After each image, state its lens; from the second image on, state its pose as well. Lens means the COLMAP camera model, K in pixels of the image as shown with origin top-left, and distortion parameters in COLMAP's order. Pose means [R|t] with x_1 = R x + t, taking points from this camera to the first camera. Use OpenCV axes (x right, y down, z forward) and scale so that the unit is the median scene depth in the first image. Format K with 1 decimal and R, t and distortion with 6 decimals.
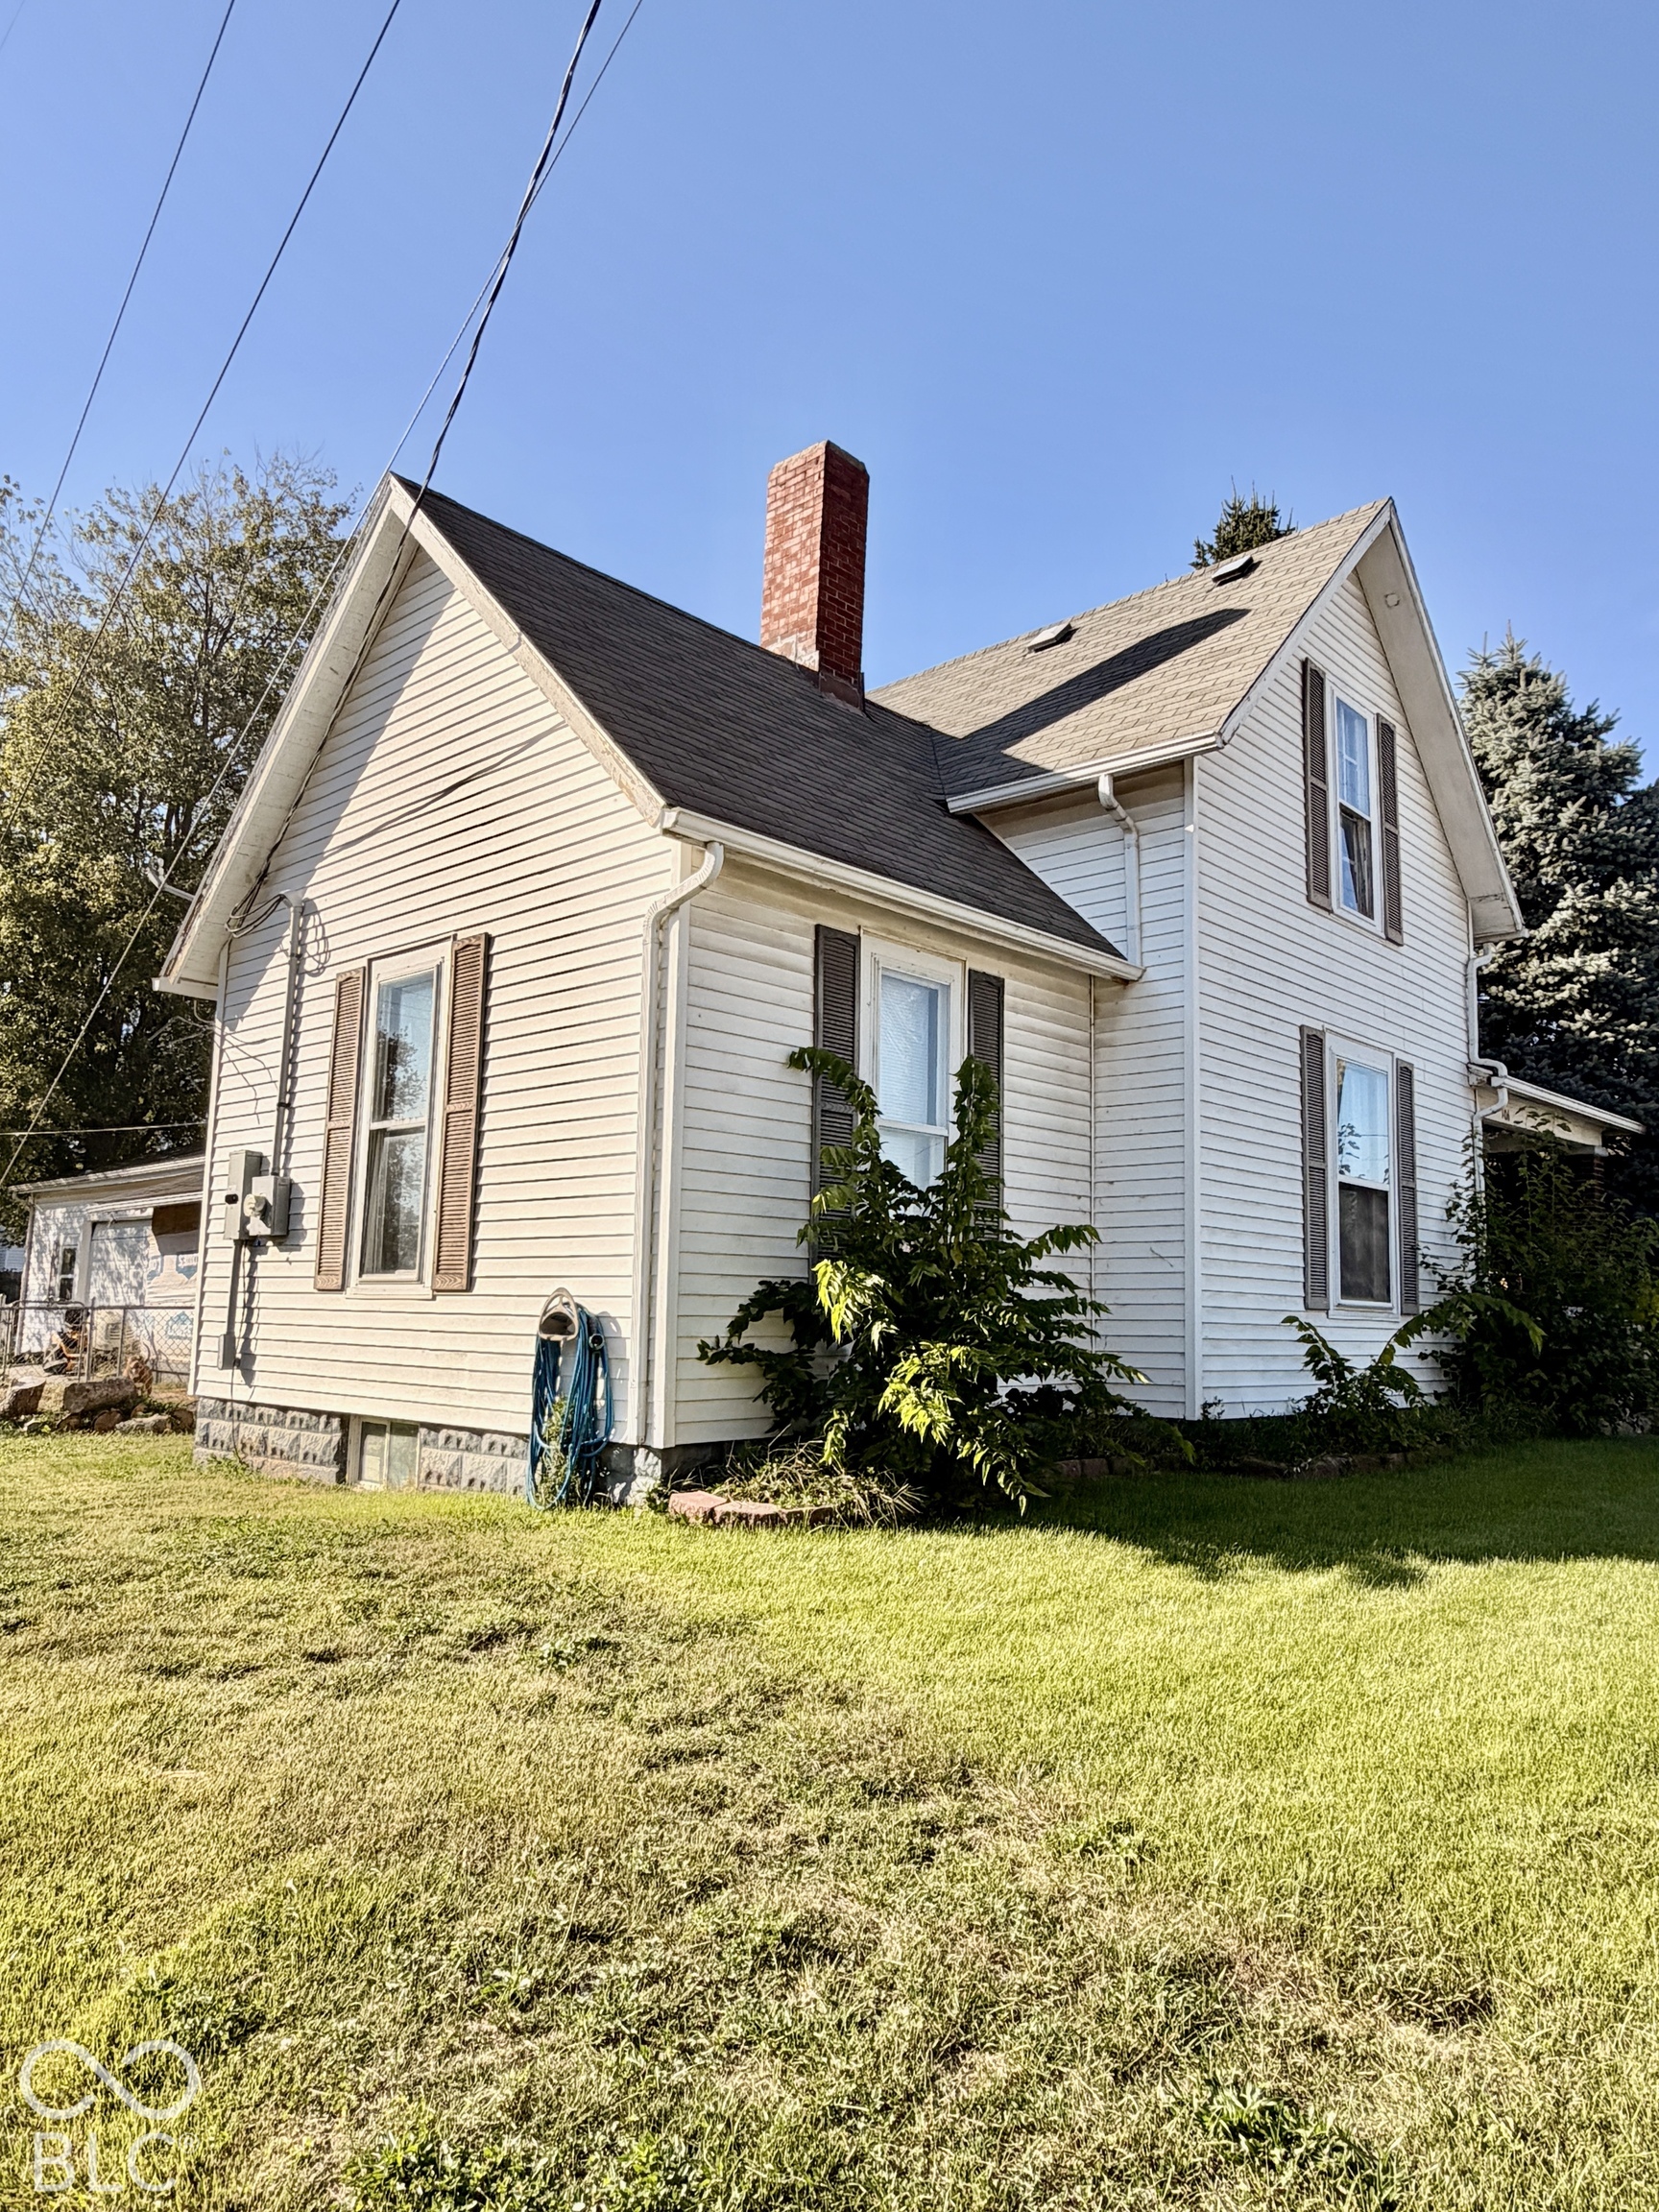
lens RADIAL K [[1480.6, 0, 829.5], [0, 1480.6, 1106.0], [0, 0, 1]] dist [0.003612, 0.001128]
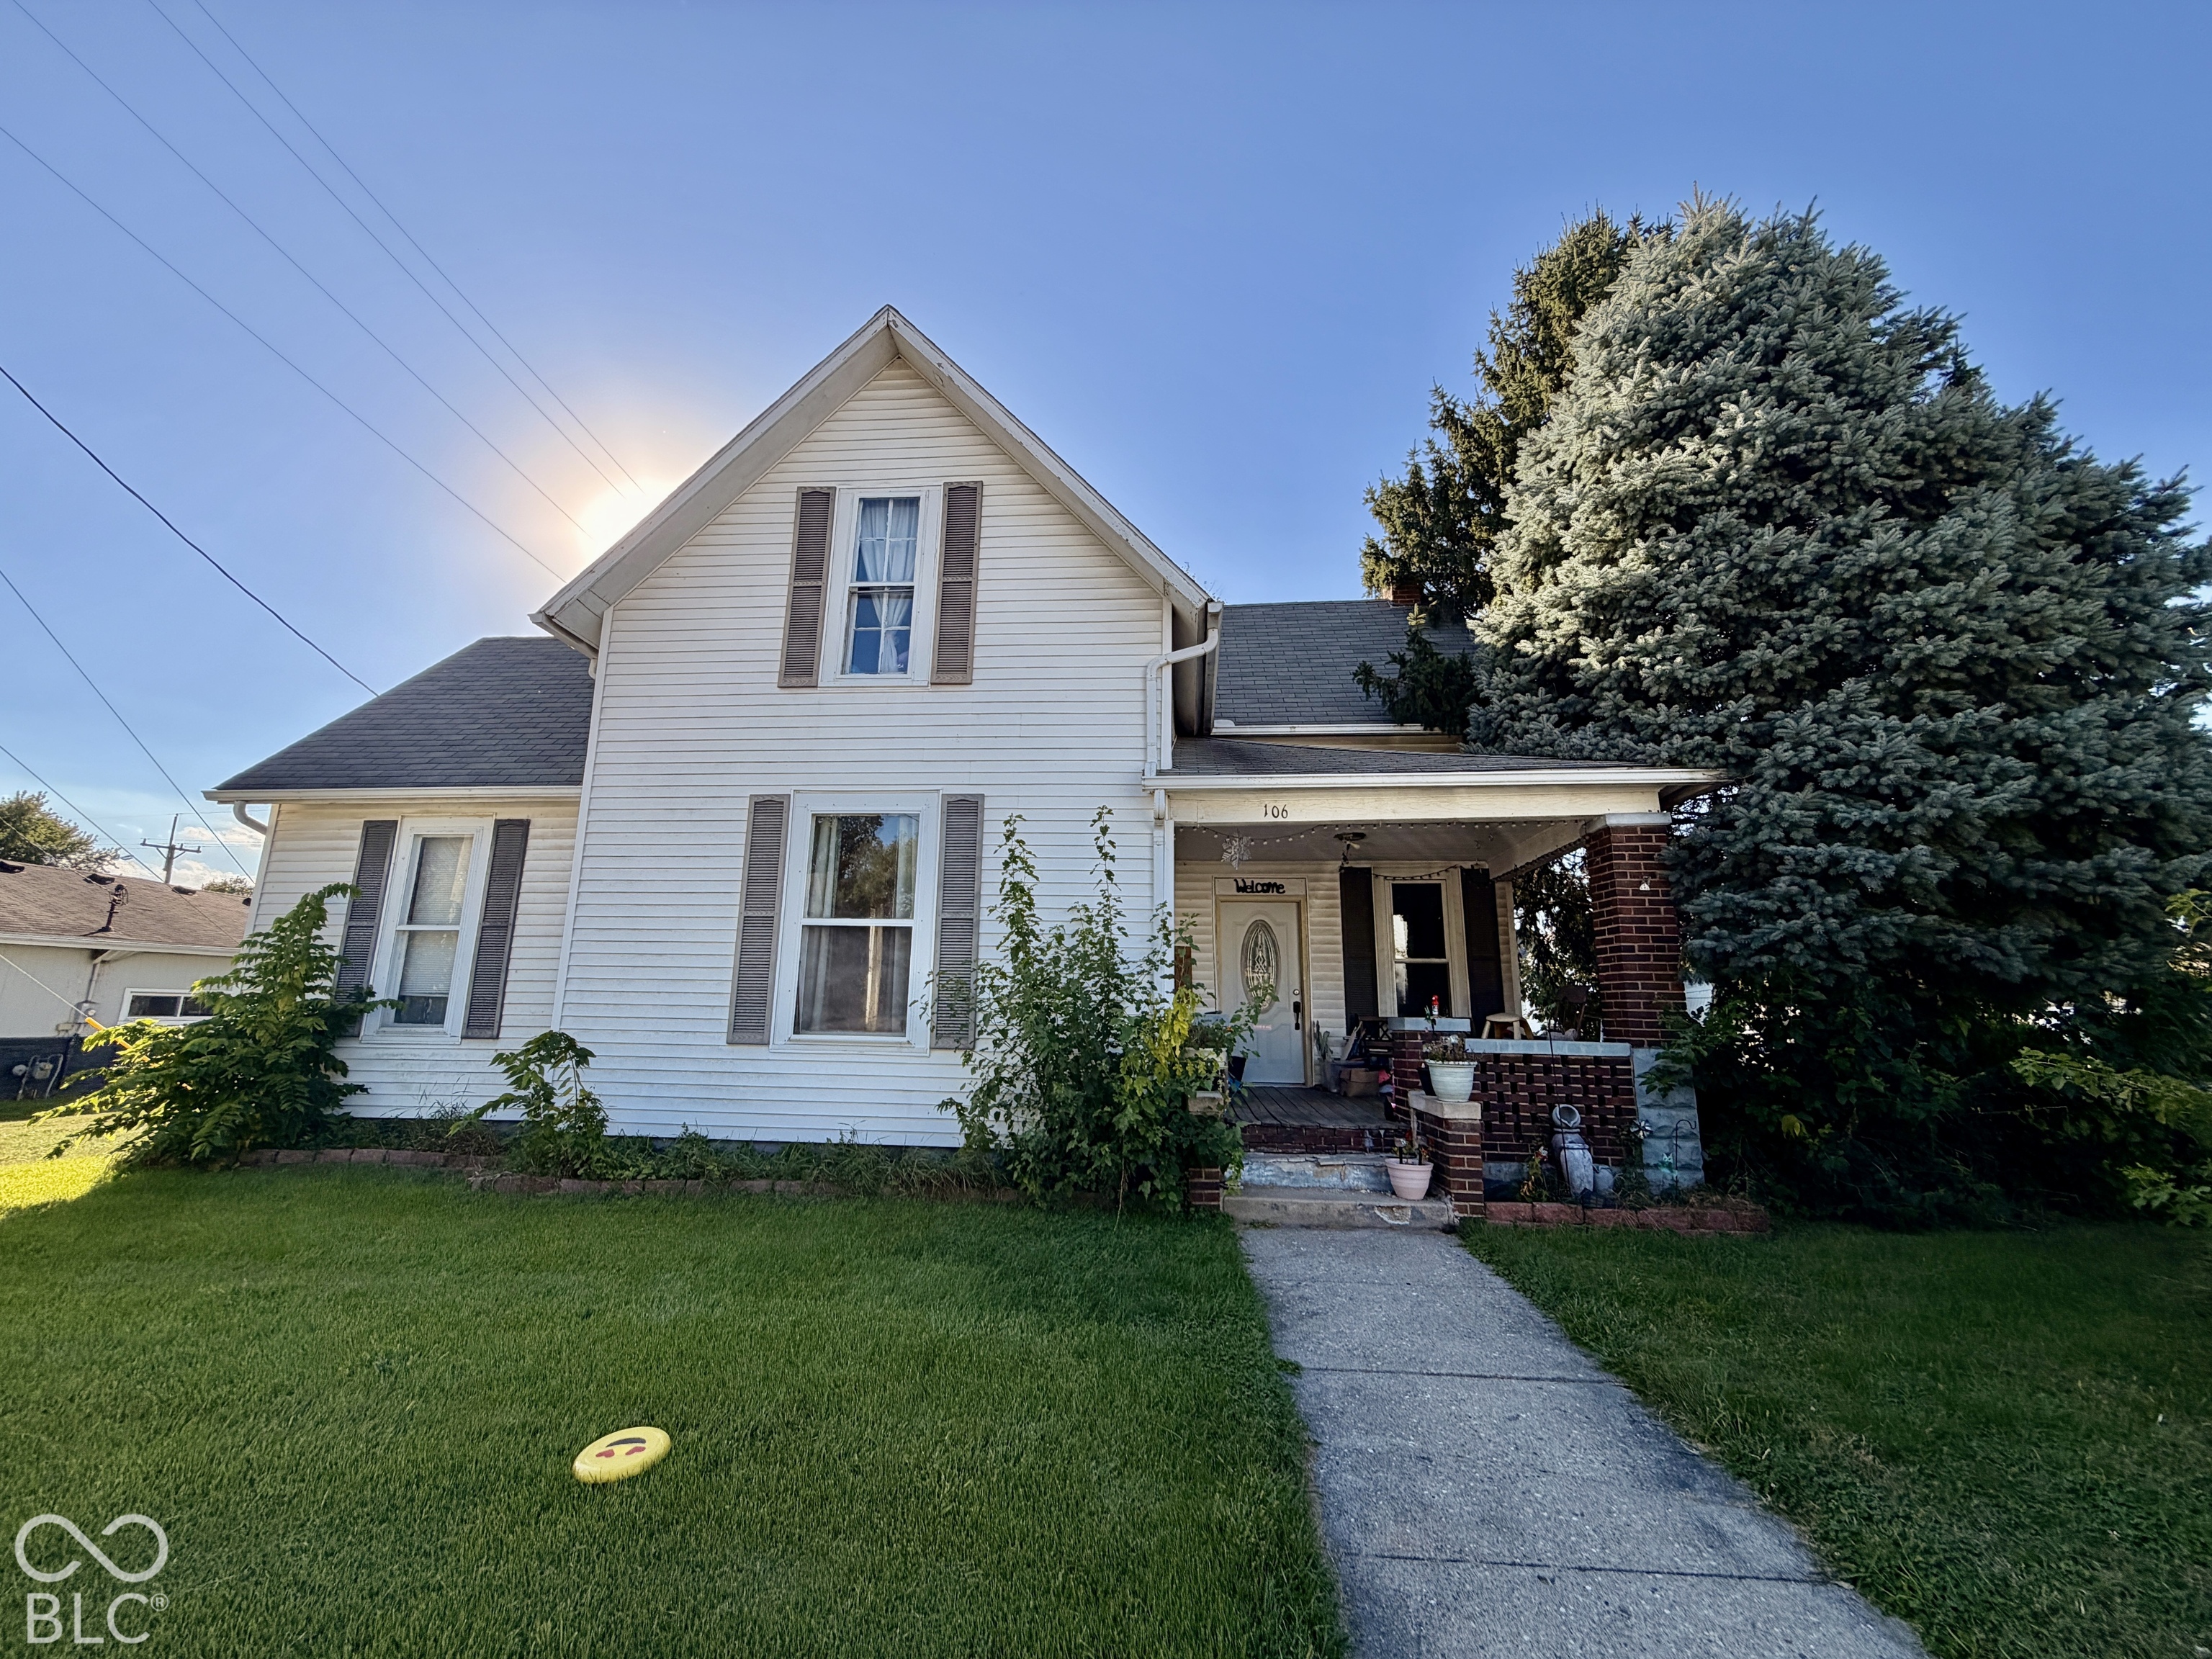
lens RADIAL K [[883.7, 0, 1109.1], [0, 883.7, 839.3], [0, 0, 1]] dist [0.001610, 0.000200]
pose [[0.613726, -0.167246, -0.771602, 1.273918], [0.108327, 0.985901, -0.127533, 0.122640], [0.782052, -0.005315, 0.623190, 0.981883]]
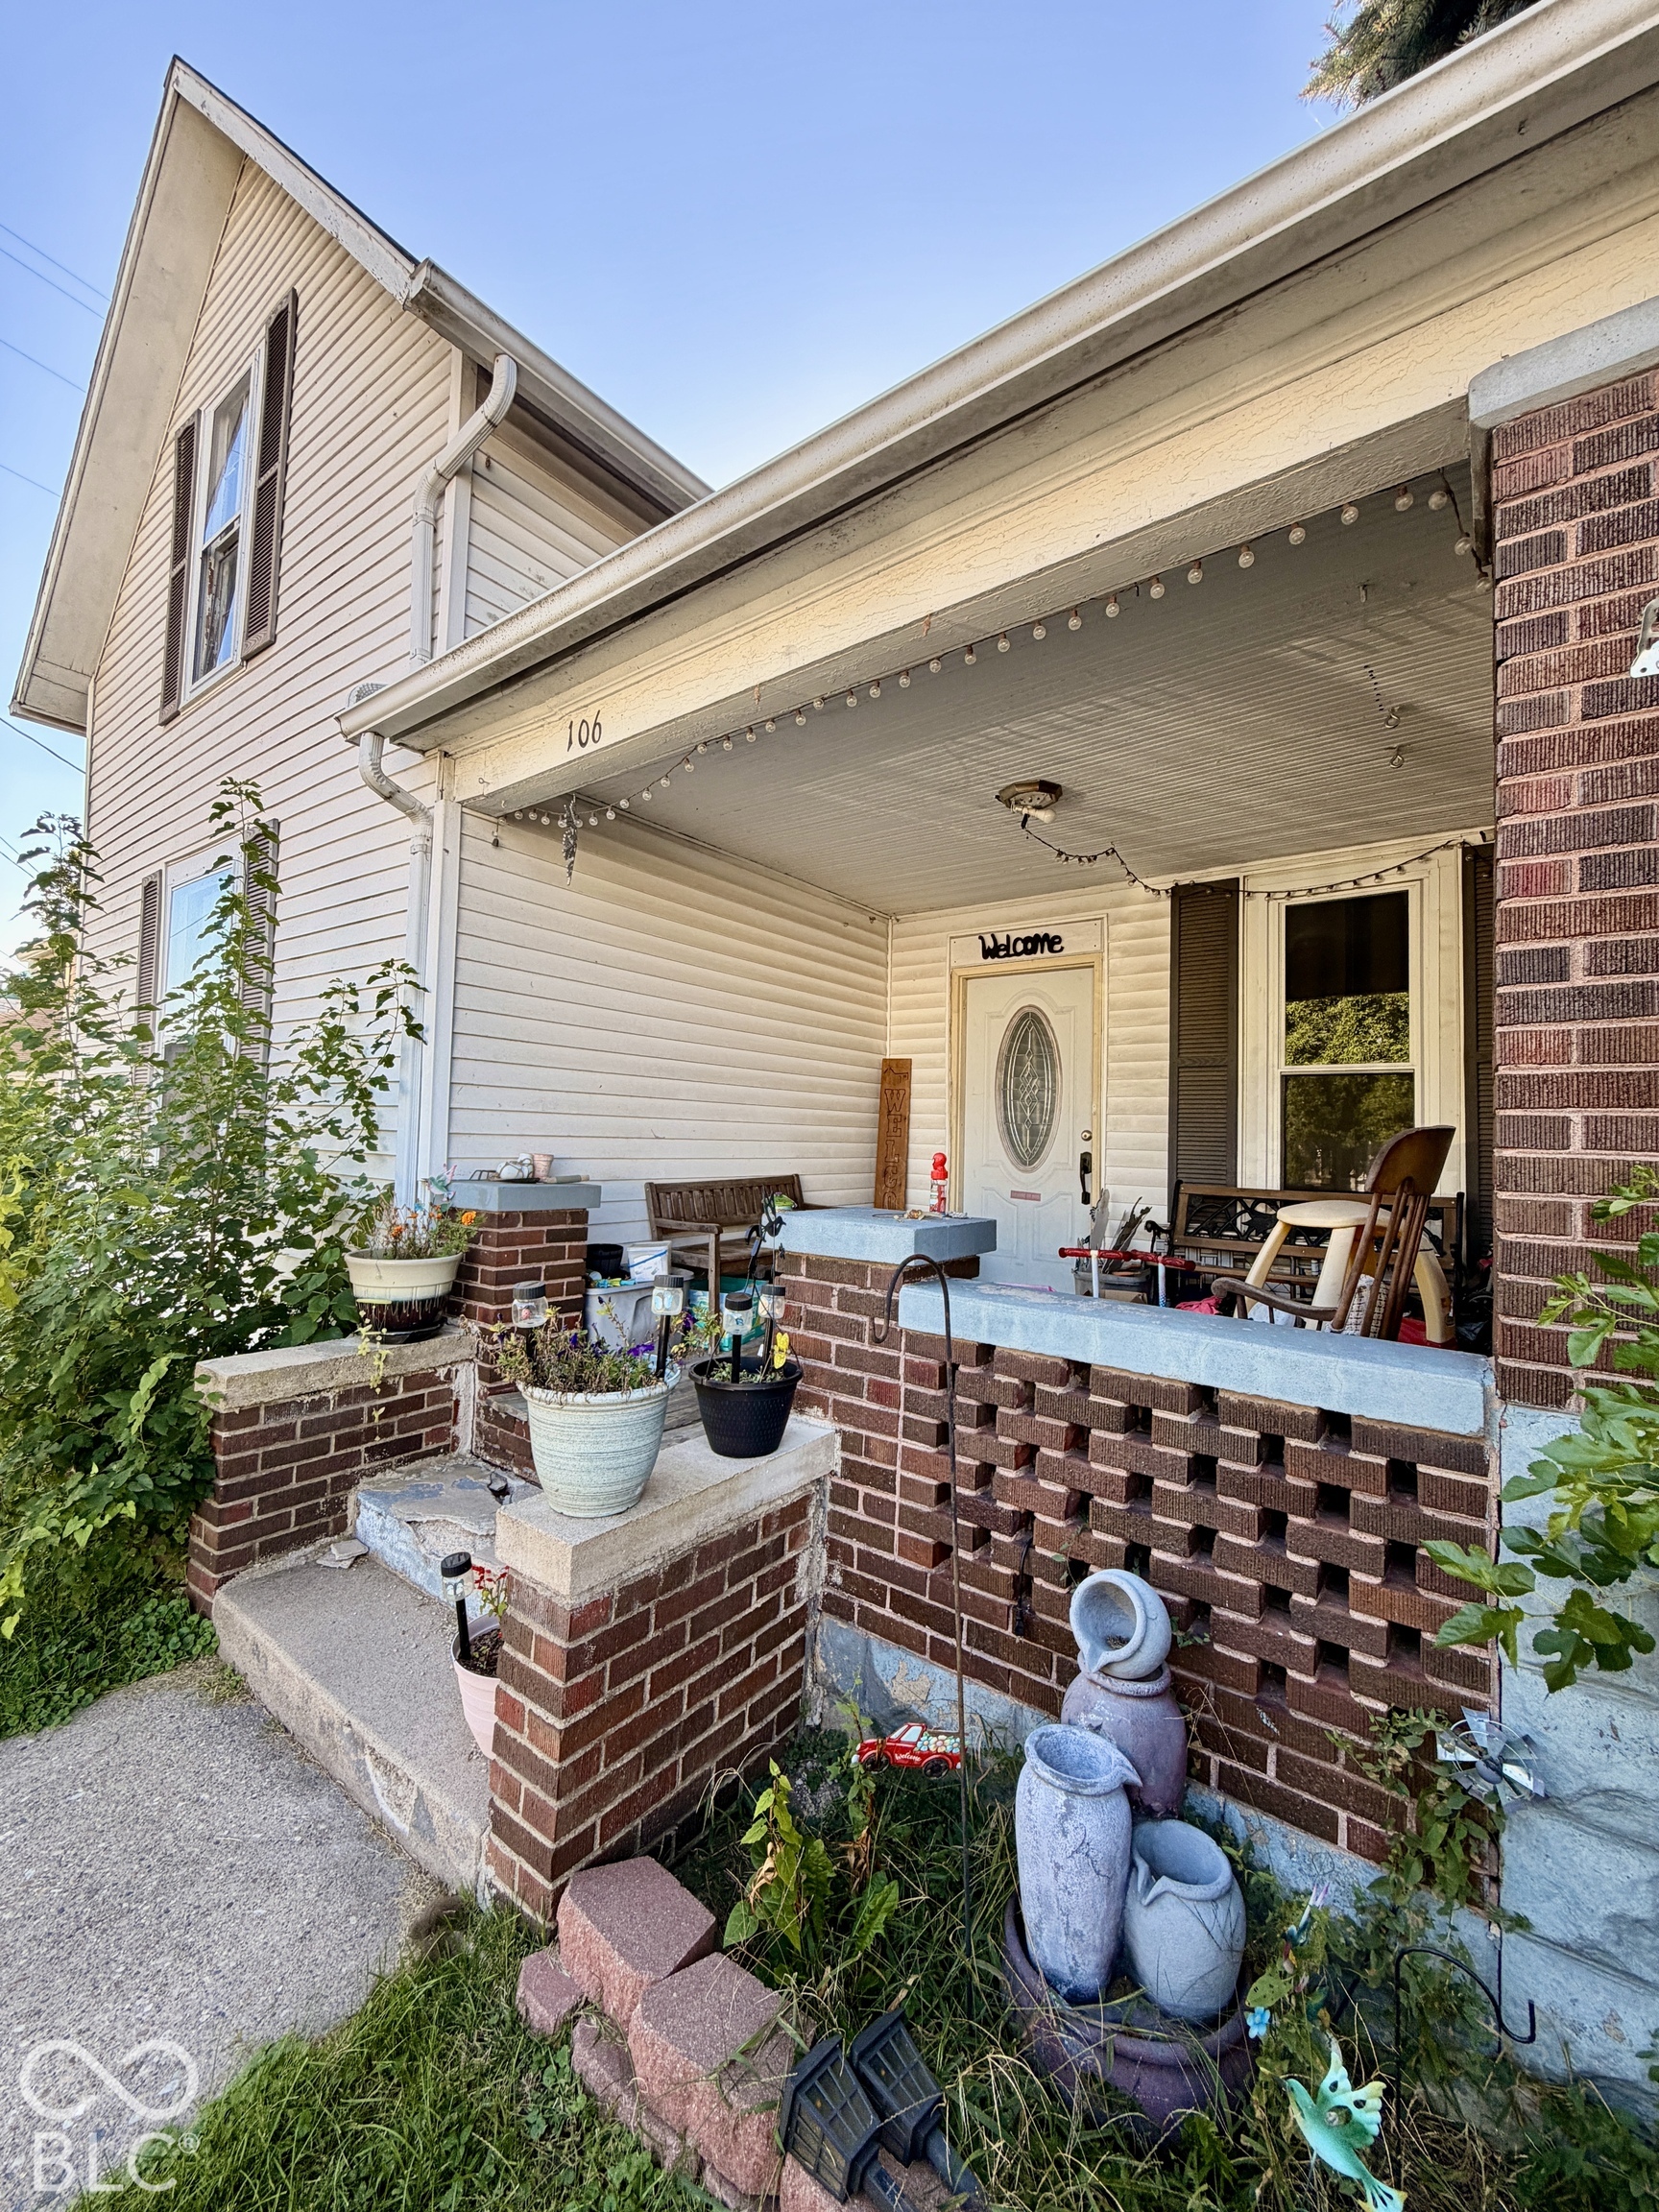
lens RADIAL K [[883.7, 0, 829.5], [0, 883.7, 1106.0], [0, 0, 1]] dist [0.001610, 0.000200]
pose [[0.099681, -0.055084, -0.993494, 1.095185], [0.113862, 0.992539, -0.043607, 0.186263], [0.988483, -0.108774, 0.105209, 1.662388]]
